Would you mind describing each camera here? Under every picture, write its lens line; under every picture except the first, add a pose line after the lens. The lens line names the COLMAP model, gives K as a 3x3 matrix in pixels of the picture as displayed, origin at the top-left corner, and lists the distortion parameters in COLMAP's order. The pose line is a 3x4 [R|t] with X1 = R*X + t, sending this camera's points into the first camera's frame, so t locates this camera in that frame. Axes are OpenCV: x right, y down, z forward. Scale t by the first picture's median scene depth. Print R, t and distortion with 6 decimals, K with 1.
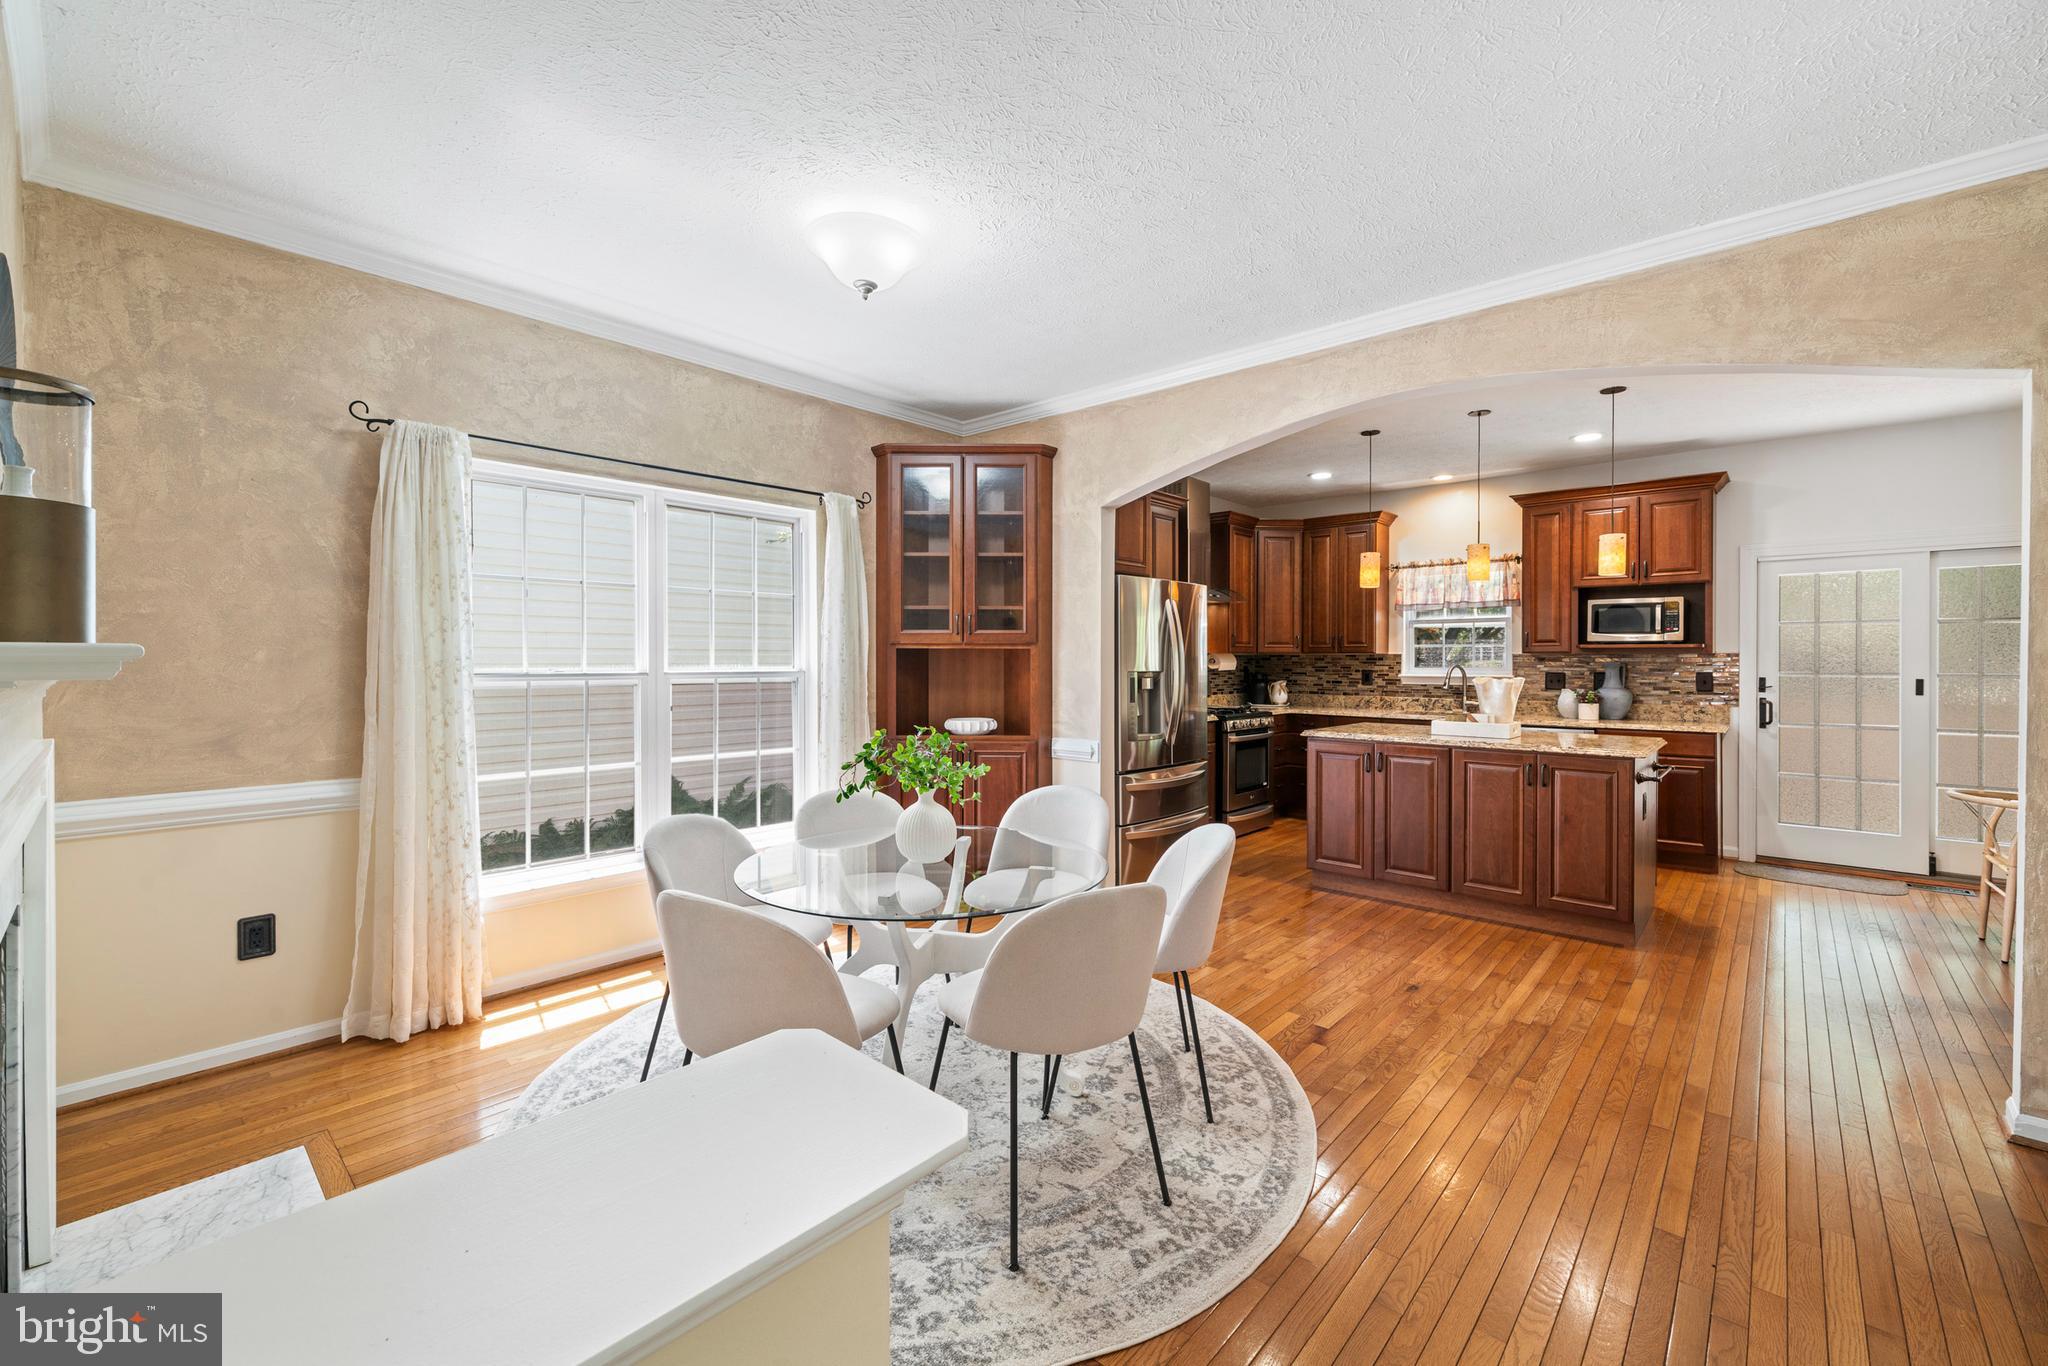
lens RADIAL K [[841.4, 0, 1012.0], [0, 841.4, 665.0], [0, 0, 1]] dist [0.005037, -0.001423]
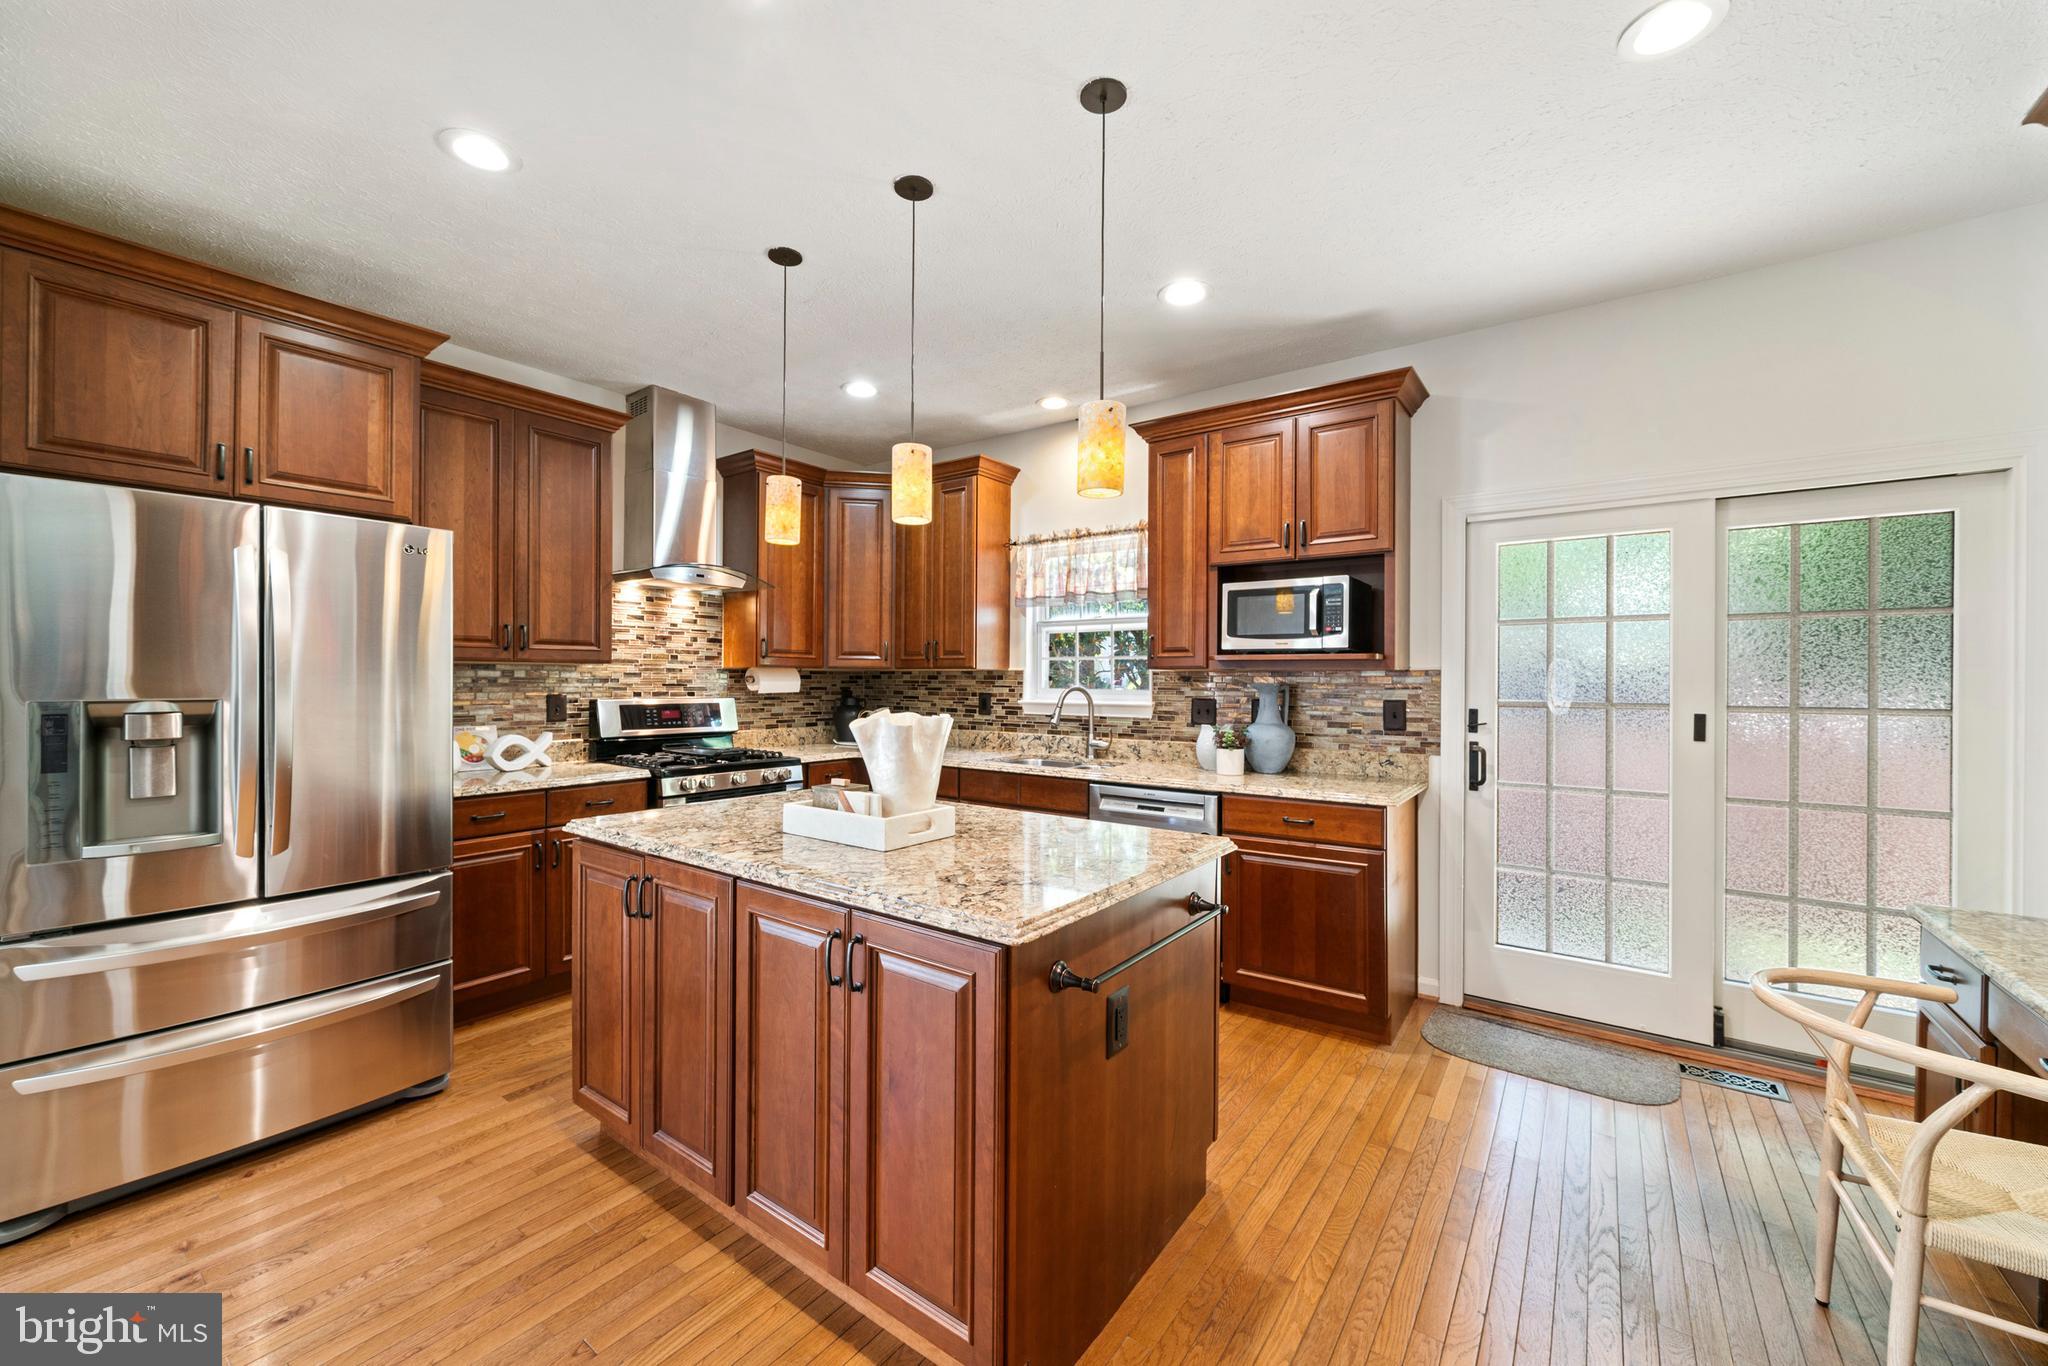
lens RADIAL K [[791.8, 0, 1011.3], [0, 791.8, 683.1], [0, 0, 1]] dist [-0.002163, -0.000491]
pose [[0.994524, 0.004458, 0.104417, 0.489154], [-0.004311, 0.999989, -0.001628, -0.001911], [-0.104424, 0.001169, 0.994532, 0.455408]]
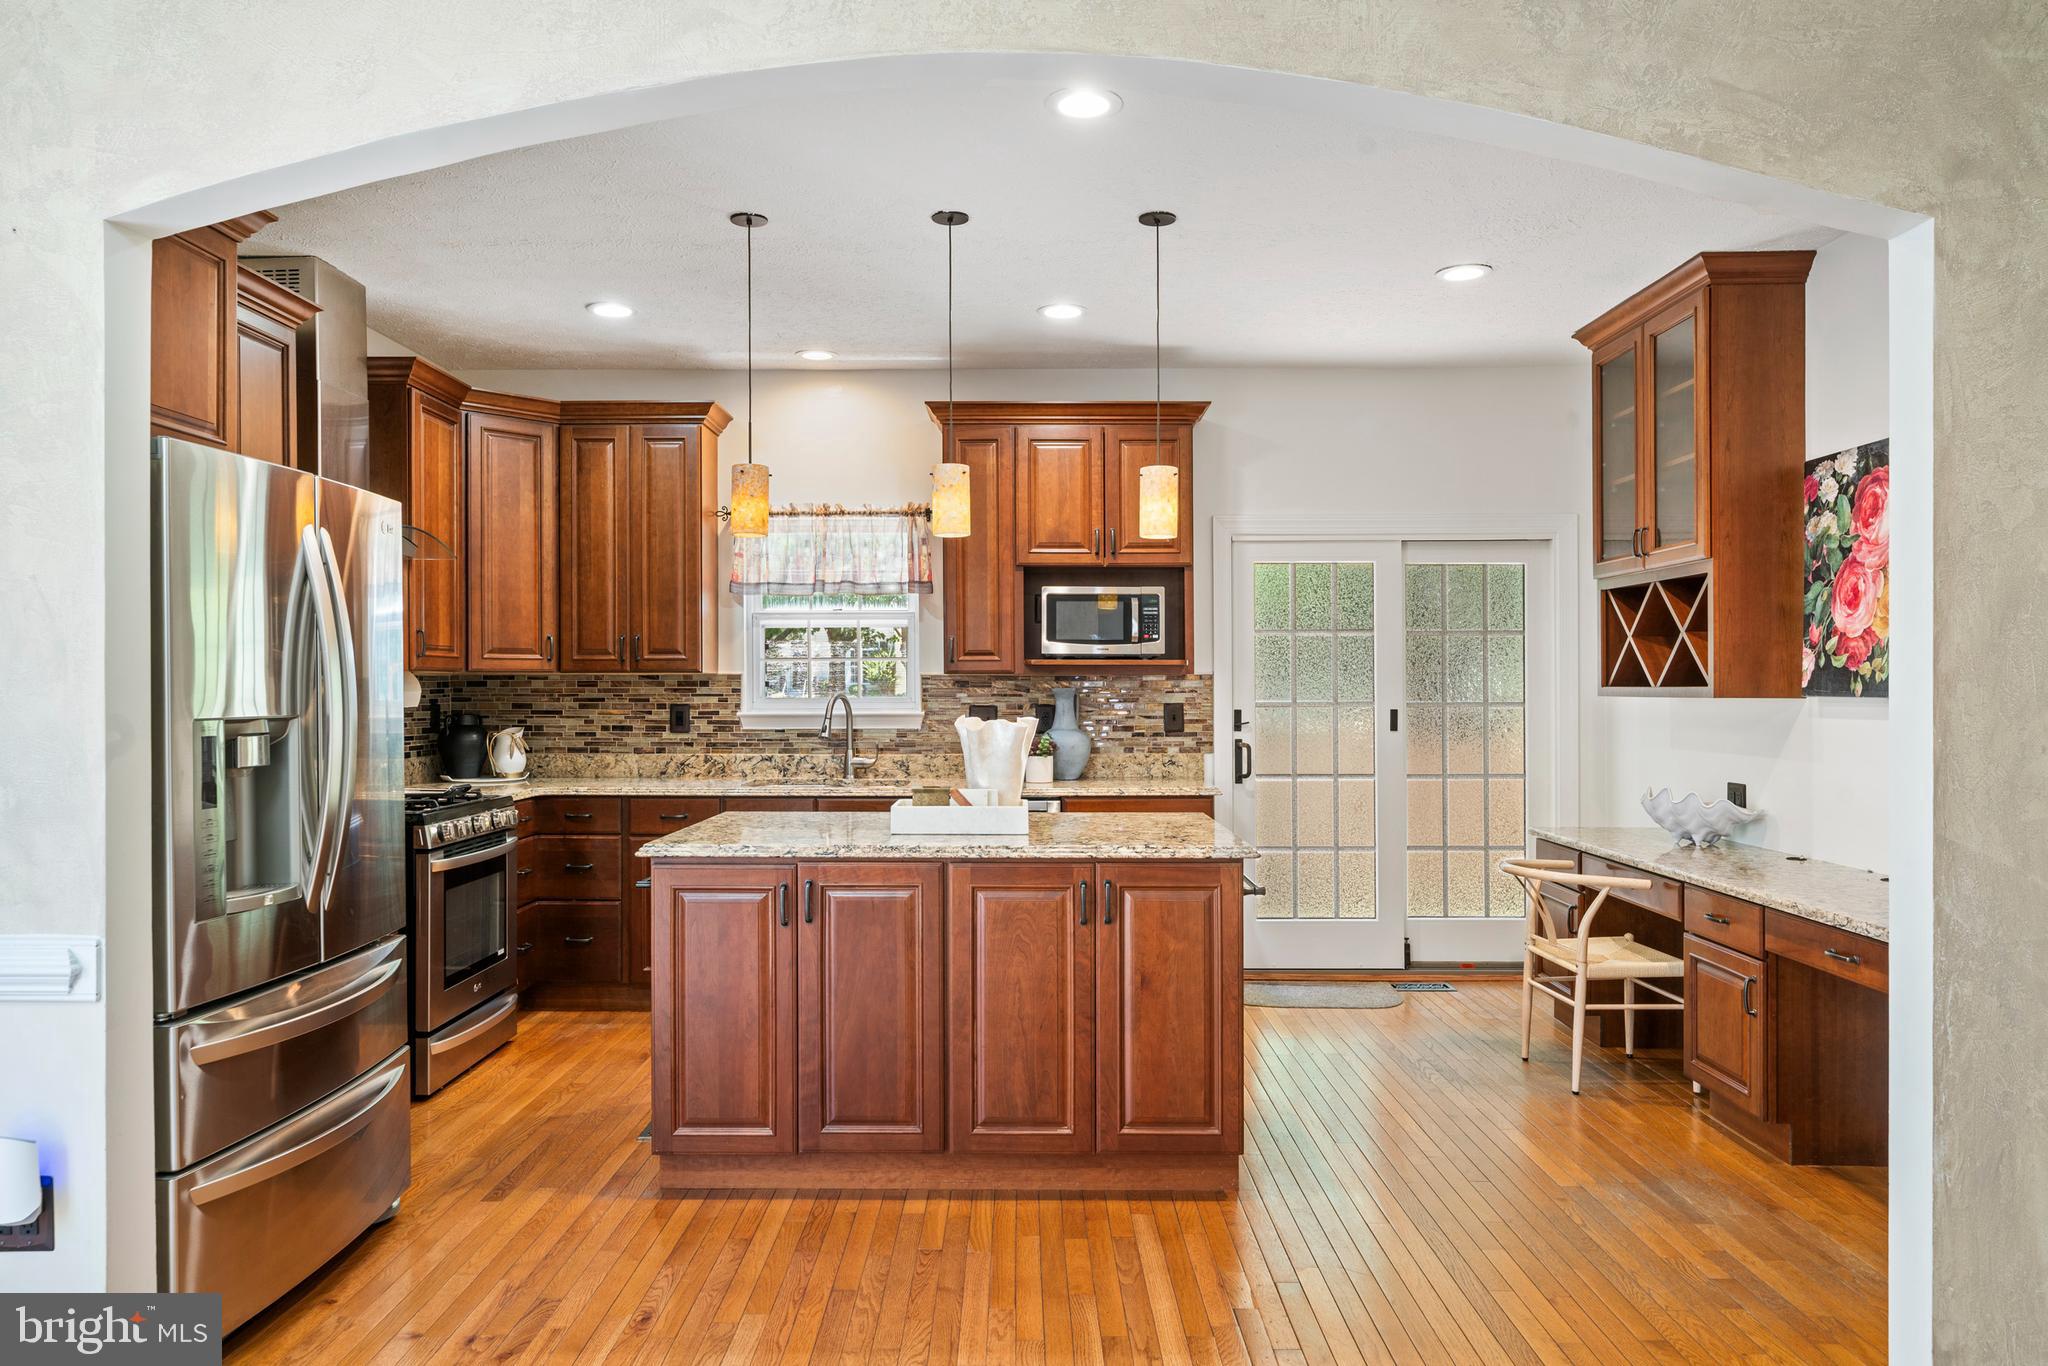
lens RADIAL K [[1358.6, 0, 1014.1], [0, 1358.6, 685.9], [0, 0, 1]] dist [-0.005479, 0.009457]
pose [[0.743440, -0.002096, 0.668800, 0.012166], [0.005835, 0.999977, -0.003352, -0.002003], [-0.668777, 0.006394, 0.743435, 0.297995]]
